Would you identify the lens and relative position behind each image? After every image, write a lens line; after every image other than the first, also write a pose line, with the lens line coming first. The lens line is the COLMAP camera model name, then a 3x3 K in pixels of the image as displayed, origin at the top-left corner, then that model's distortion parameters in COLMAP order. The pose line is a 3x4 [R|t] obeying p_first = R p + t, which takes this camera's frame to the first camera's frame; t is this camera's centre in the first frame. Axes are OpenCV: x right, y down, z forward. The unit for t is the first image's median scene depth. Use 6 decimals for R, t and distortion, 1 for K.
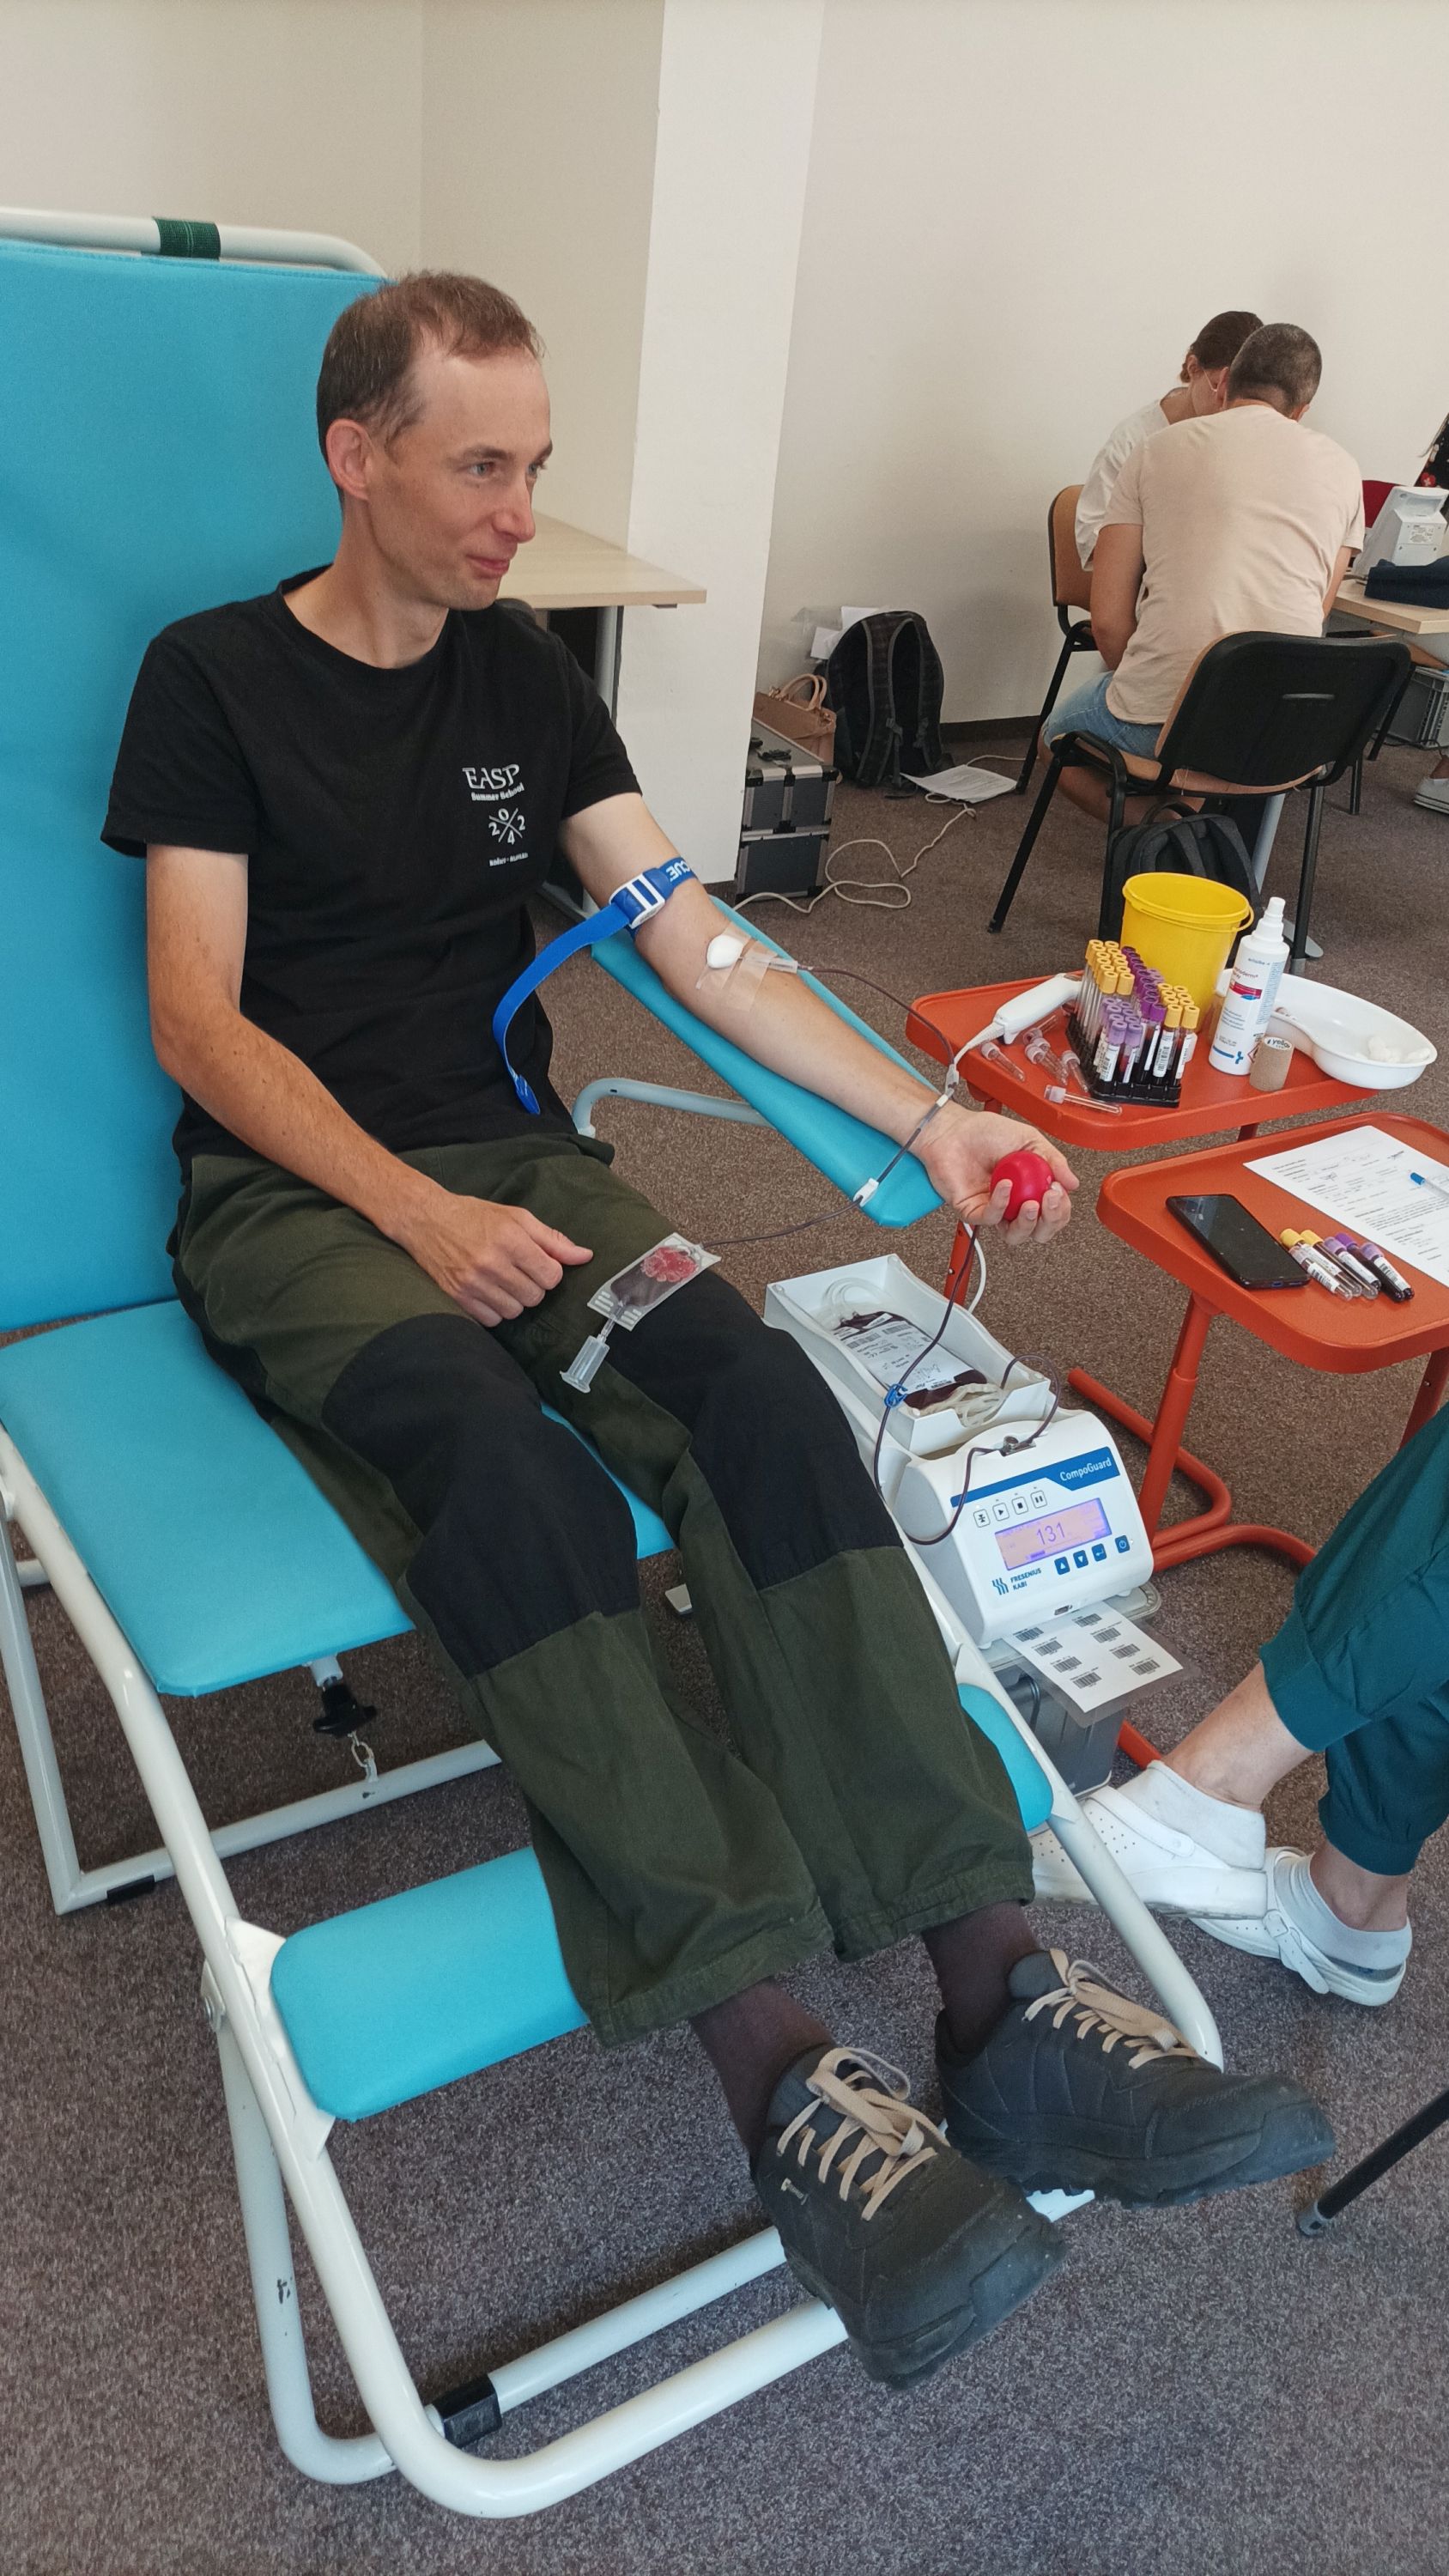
lens RADIAL K [[1899.4, 0, 736.9], [0, 1899.4, 1290.7], [0, 0, 1]] dist [0.024959, -0.006467]
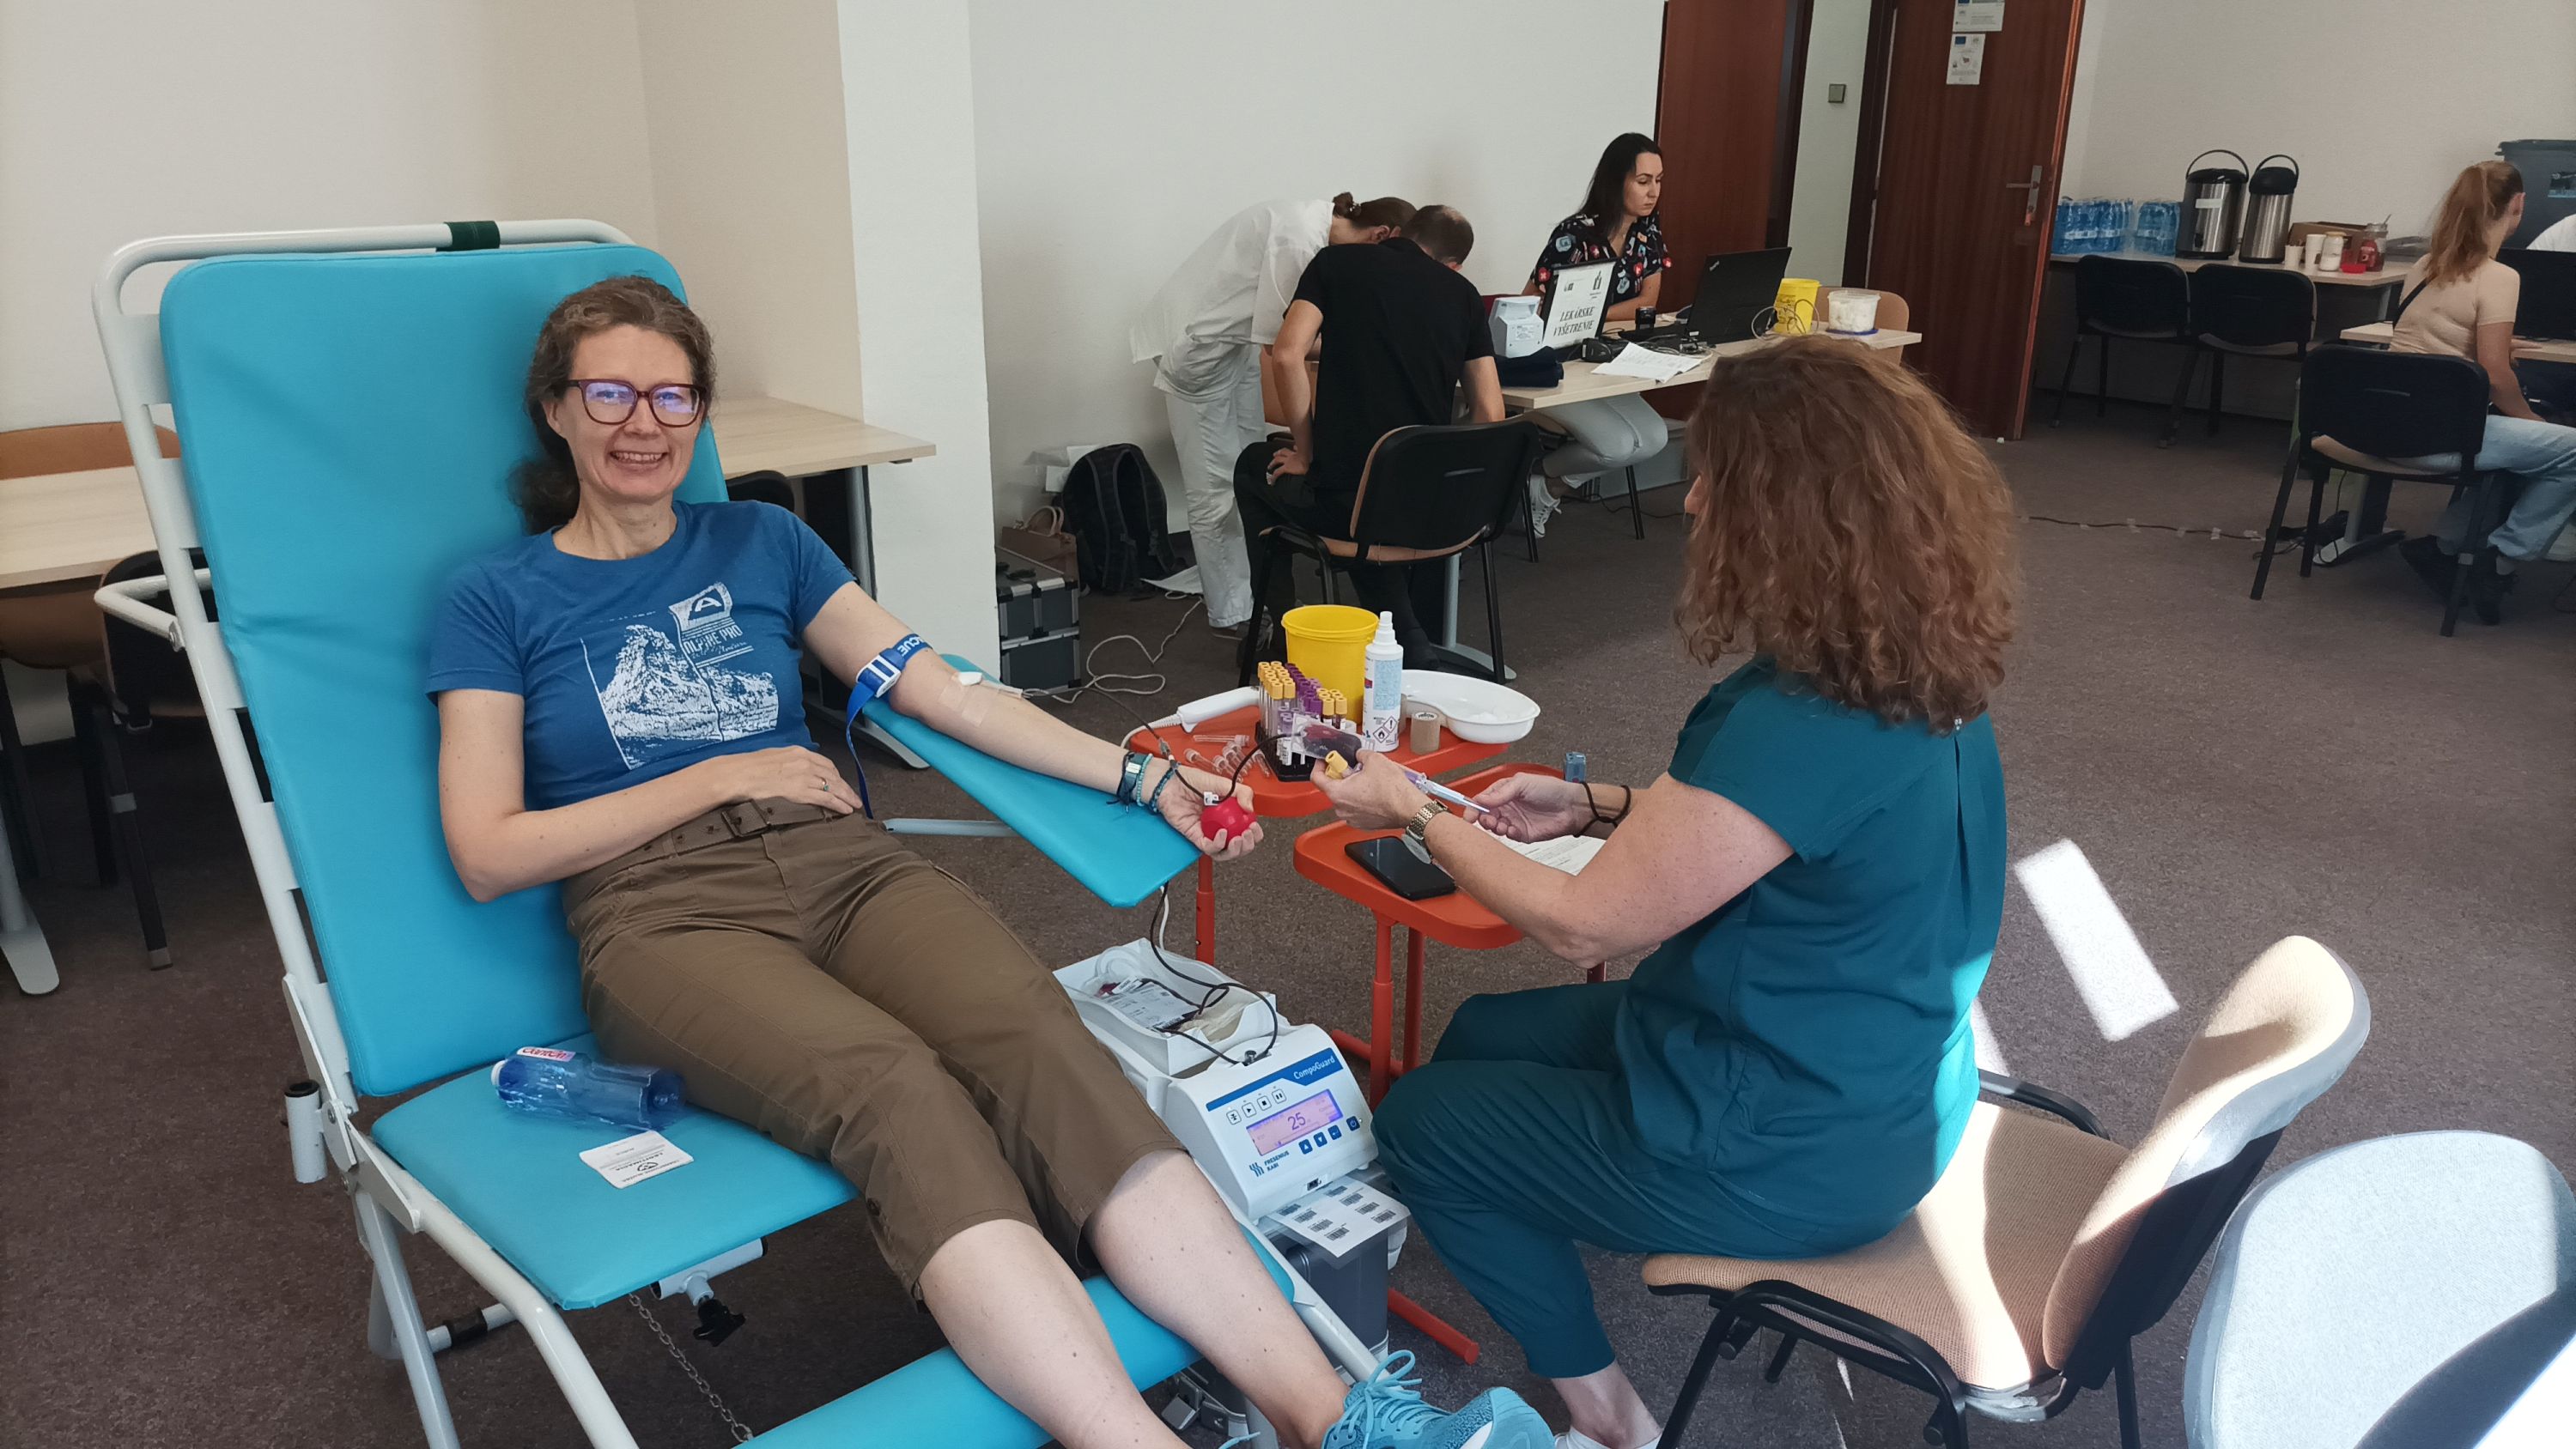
lens RADIAL K [[1899.4, 0, 1296.1], [0, 1899.4, 724.3], [0, 0, 1]] dist [0.024959, -0.006467]
pose [[0.980913, -0.143191, 0.131550, 0.040165], [0.166559, 0.967854, -0.188460, 0.104854], [-0.100336, 0.206773, 0.973230, -0.237928]]
